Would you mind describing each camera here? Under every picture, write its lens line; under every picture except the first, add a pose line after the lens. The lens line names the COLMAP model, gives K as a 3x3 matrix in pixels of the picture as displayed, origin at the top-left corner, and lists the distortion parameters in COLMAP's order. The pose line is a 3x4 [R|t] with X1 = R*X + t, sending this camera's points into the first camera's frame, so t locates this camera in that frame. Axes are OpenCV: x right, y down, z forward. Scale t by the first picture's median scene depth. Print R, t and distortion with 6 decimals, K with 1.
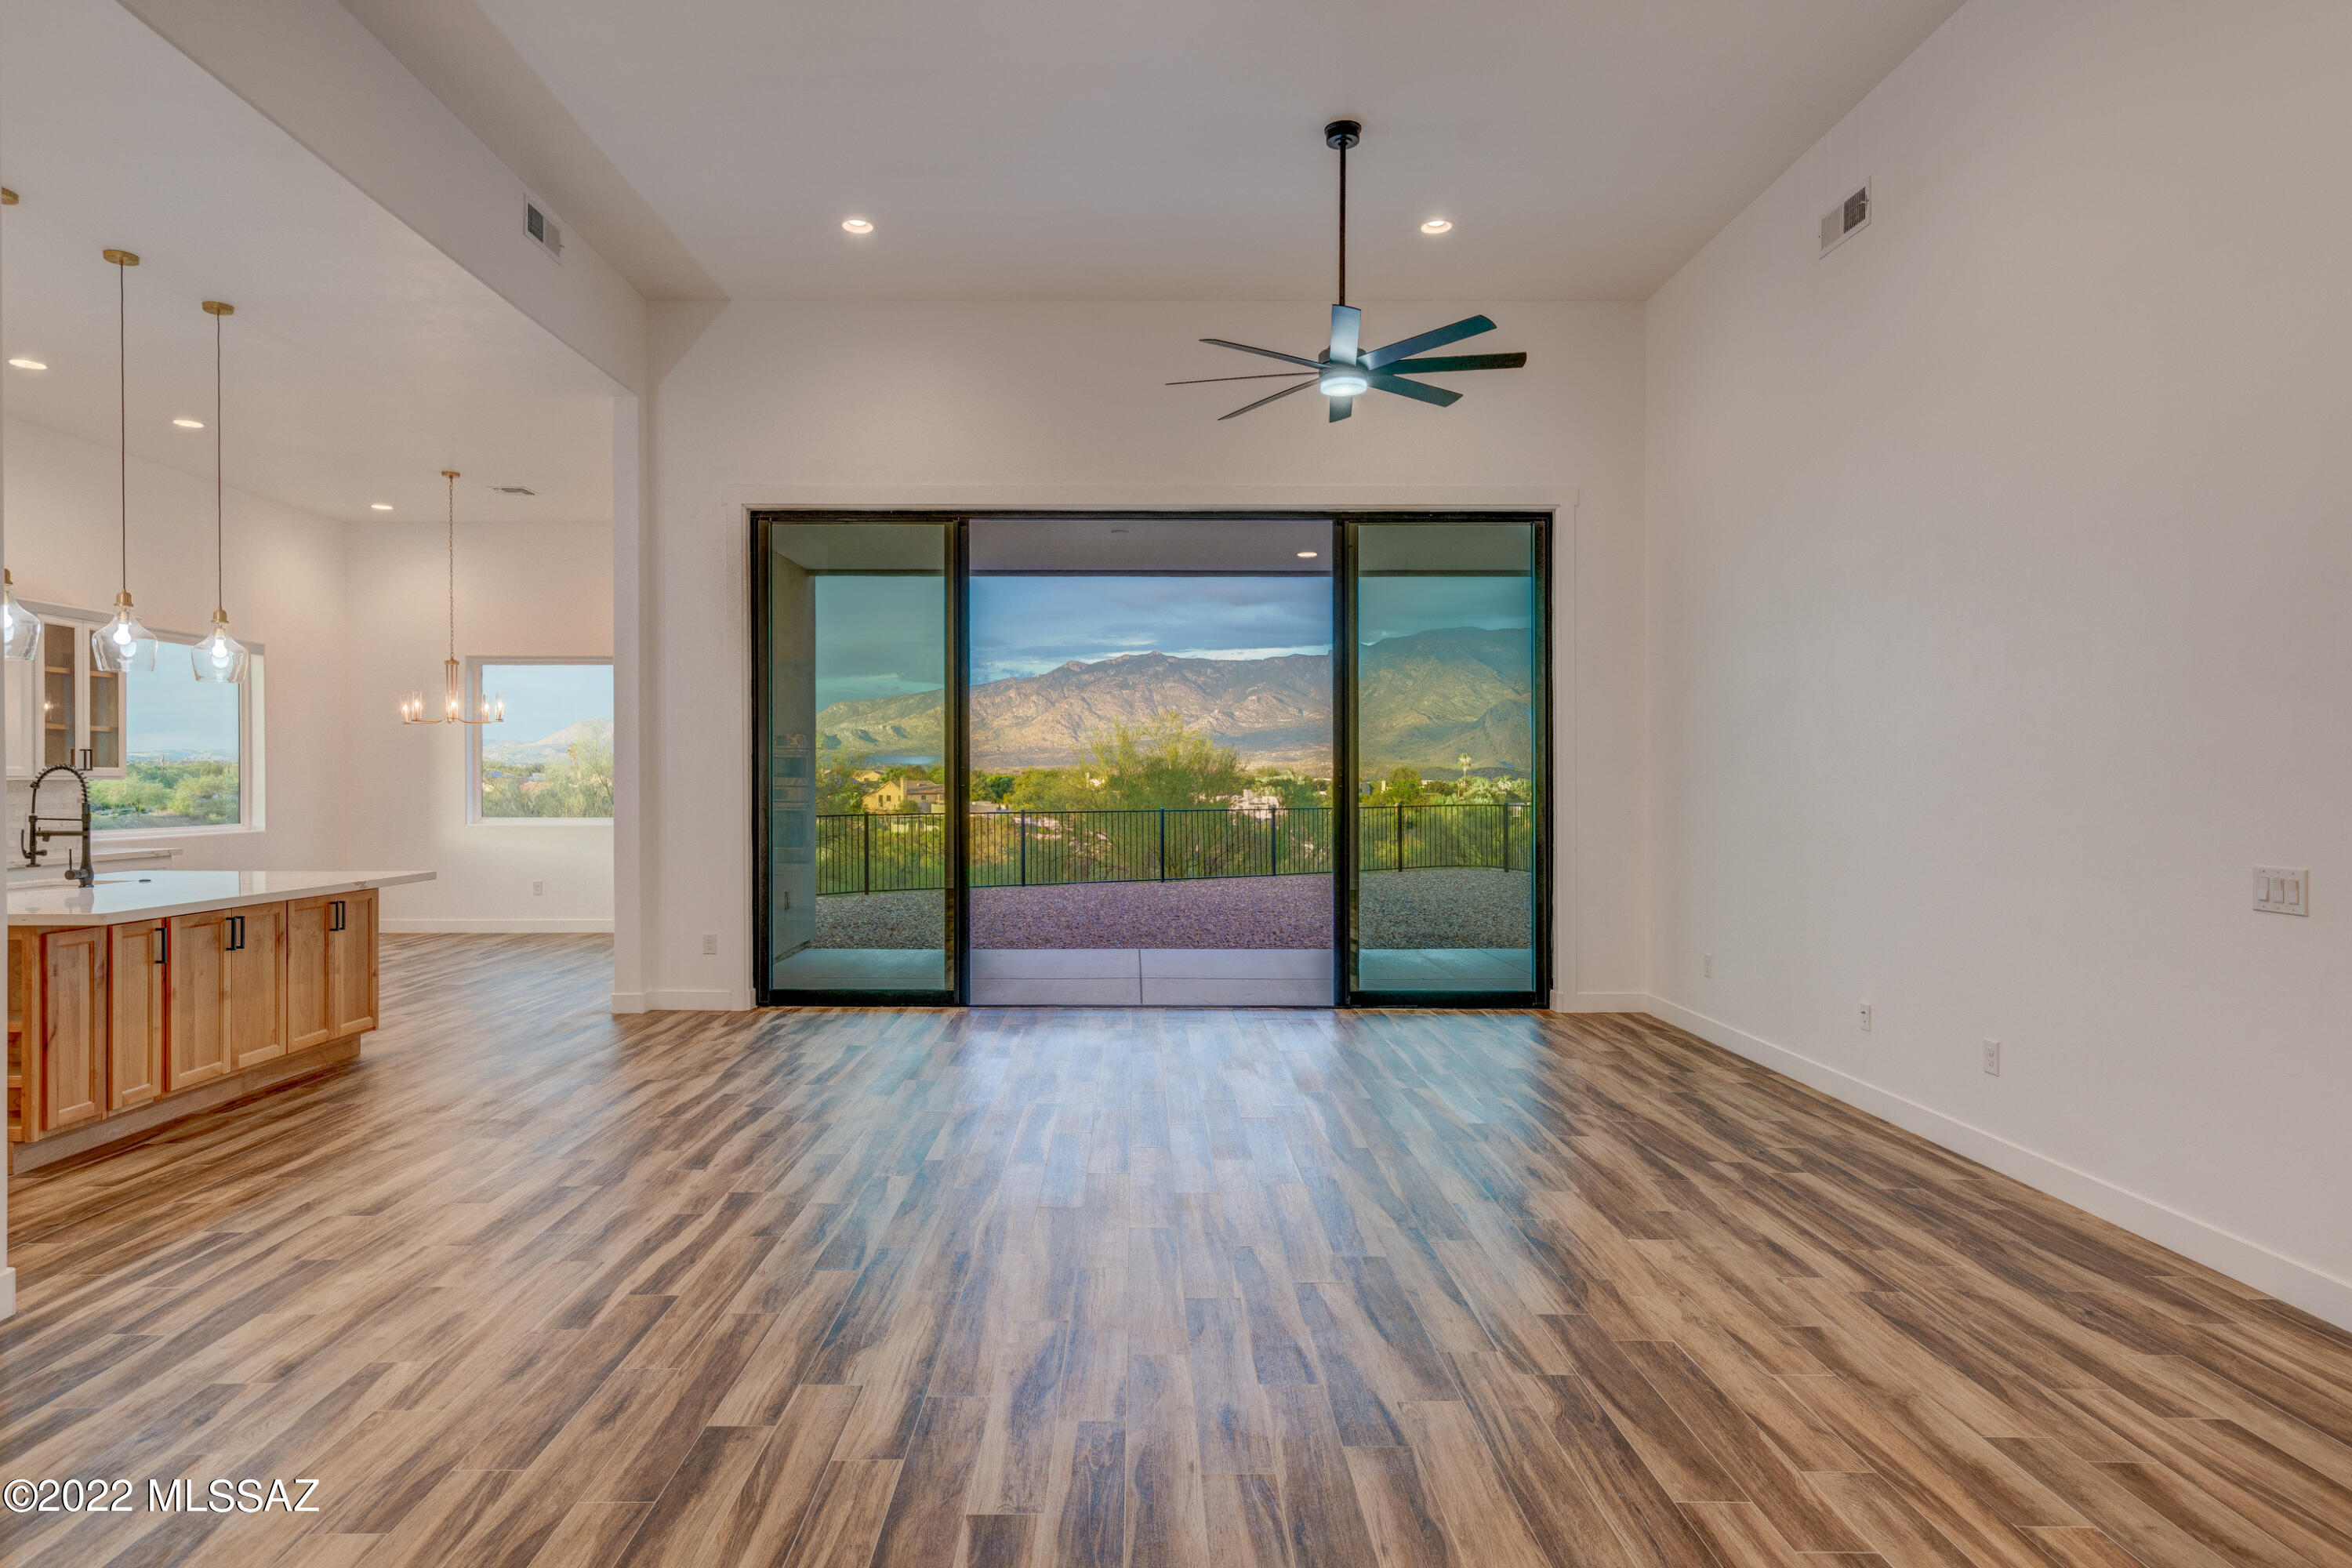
lens RADIAL K [[1311.1, 0, 1176.0], [0, 1311.1, 784.0], [0, 0, 1]] dist [0.006101, 0.001508]
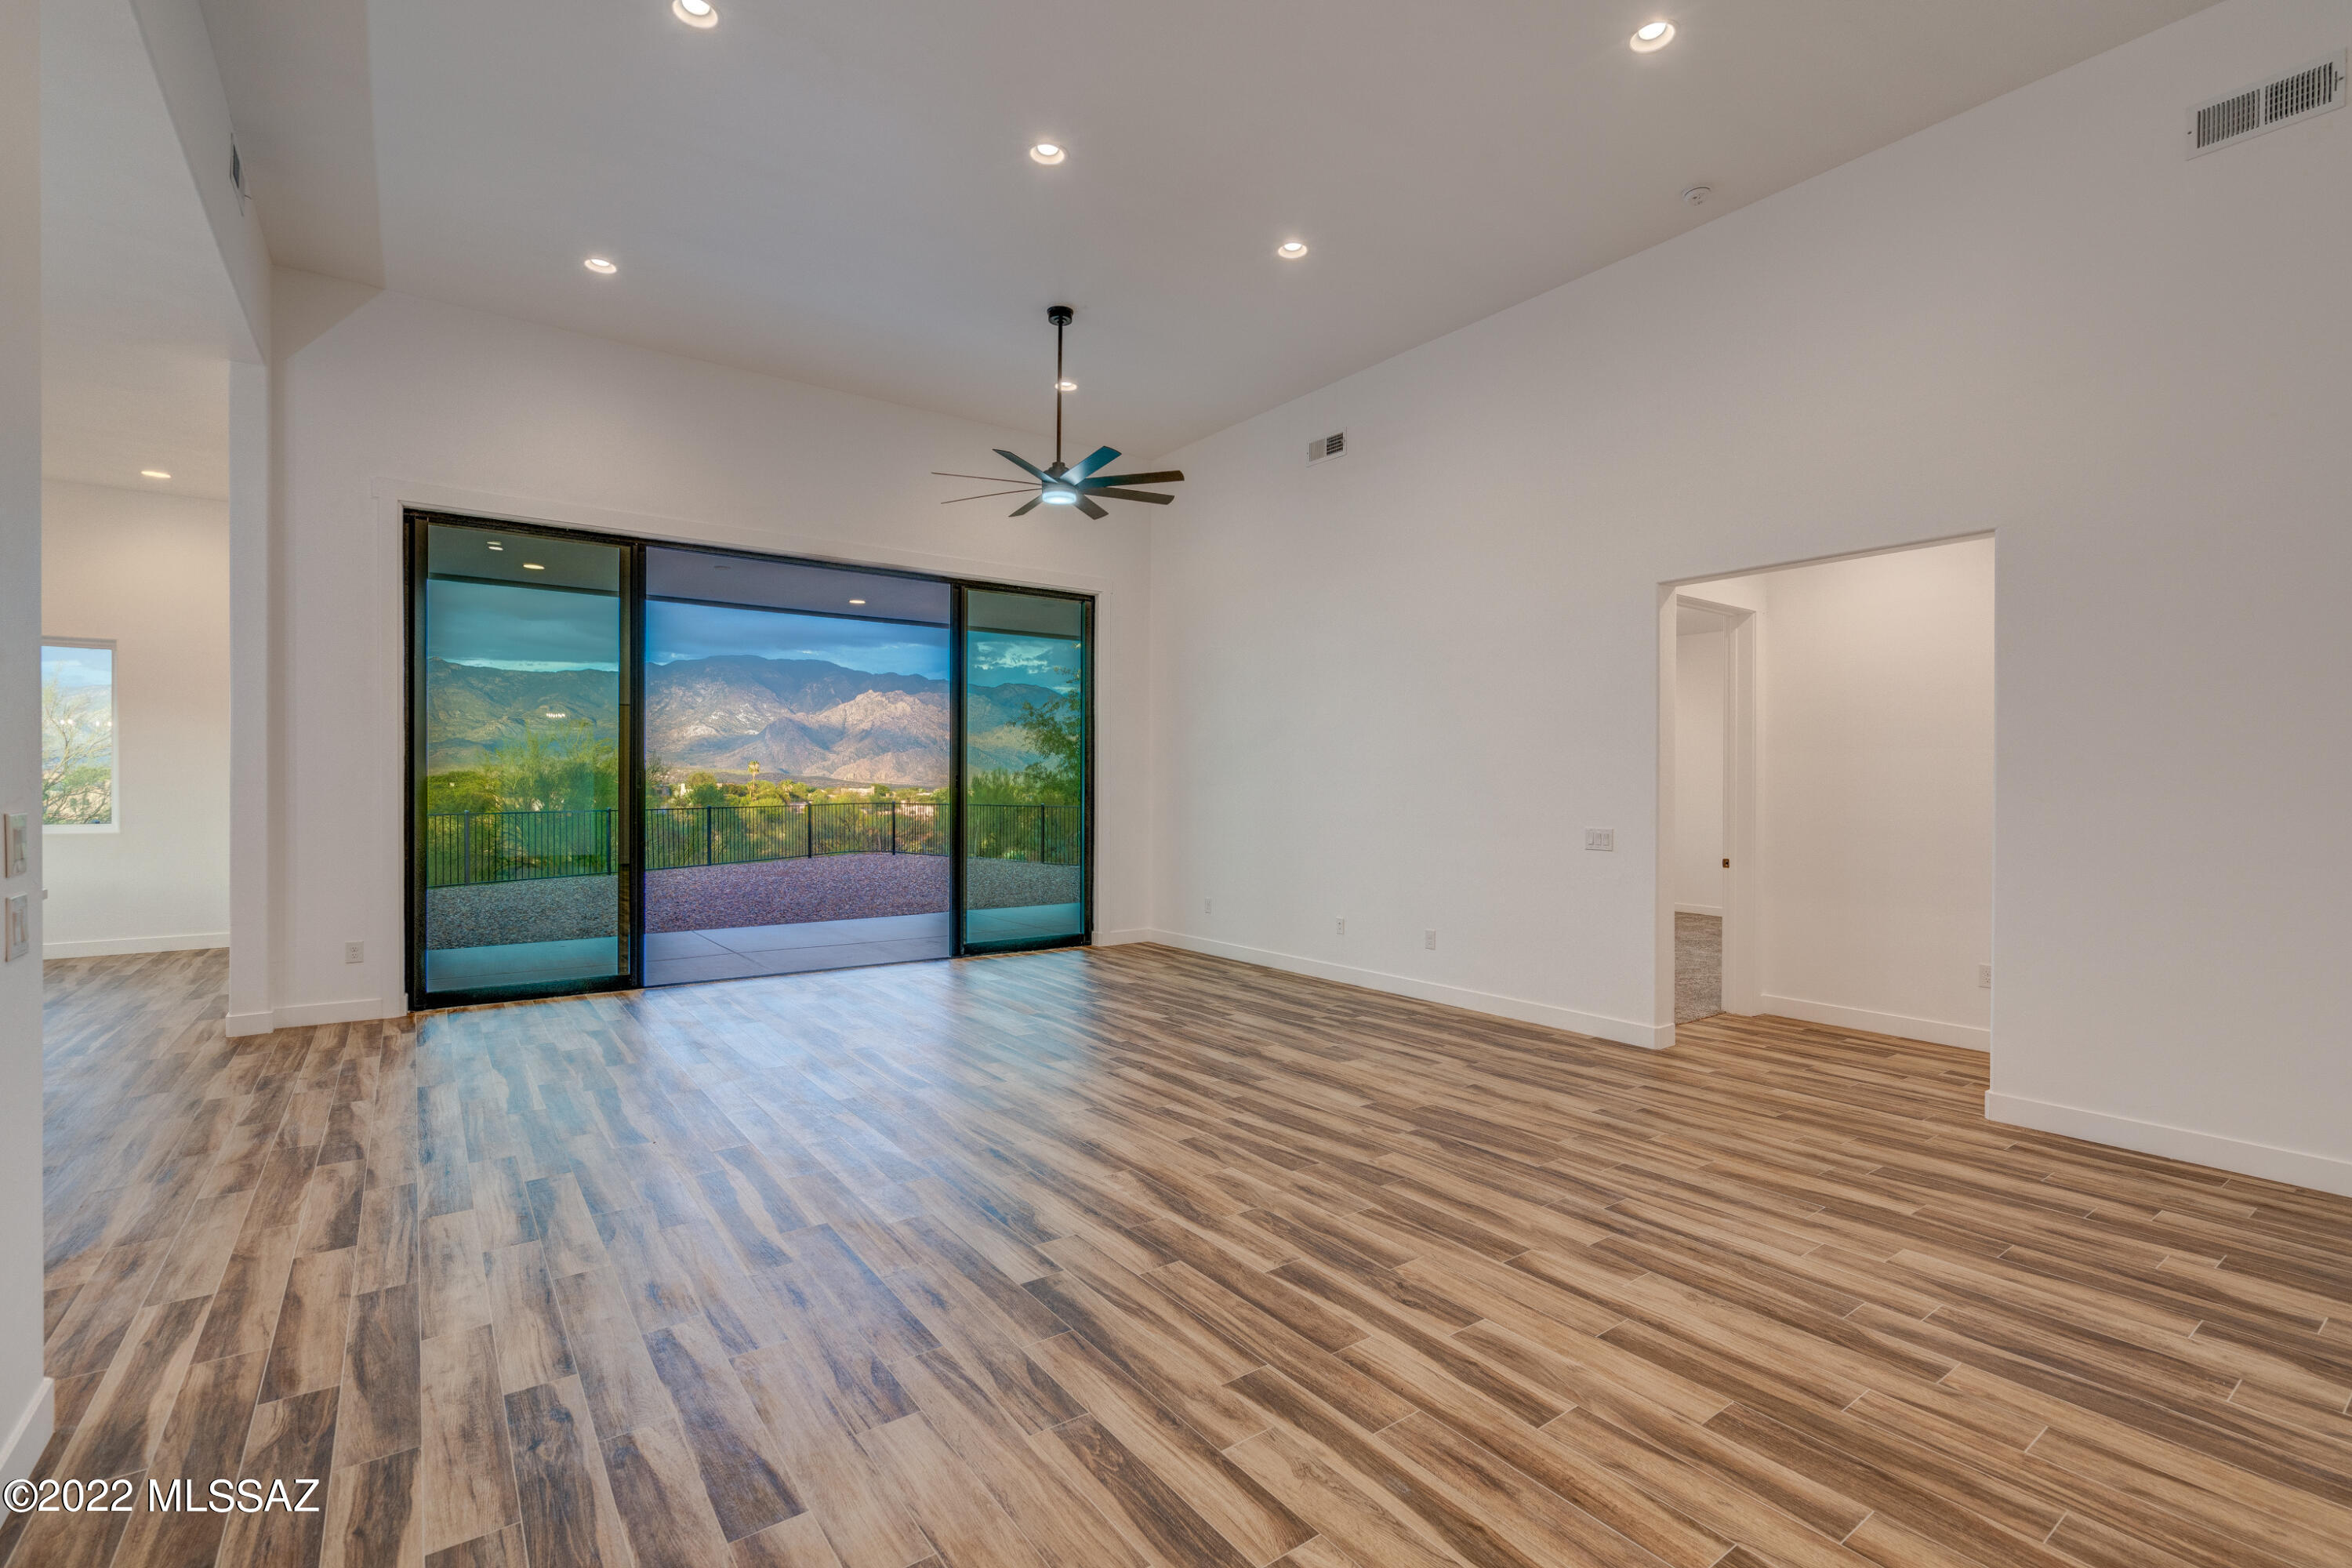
lens RADIAL K [[1037.2, 0, 1175.5], [0, 1037.2, 795.5], [0, 0, 1]] dist [-0.003607, 0.000484]
pose [[0.813119, -0.004327, 0.582082, -0.332699], [-0.000724, 0.999964, 0.008446, -0.000251], [-0.582097, -0.007289, 0.813087, 0.034865]]
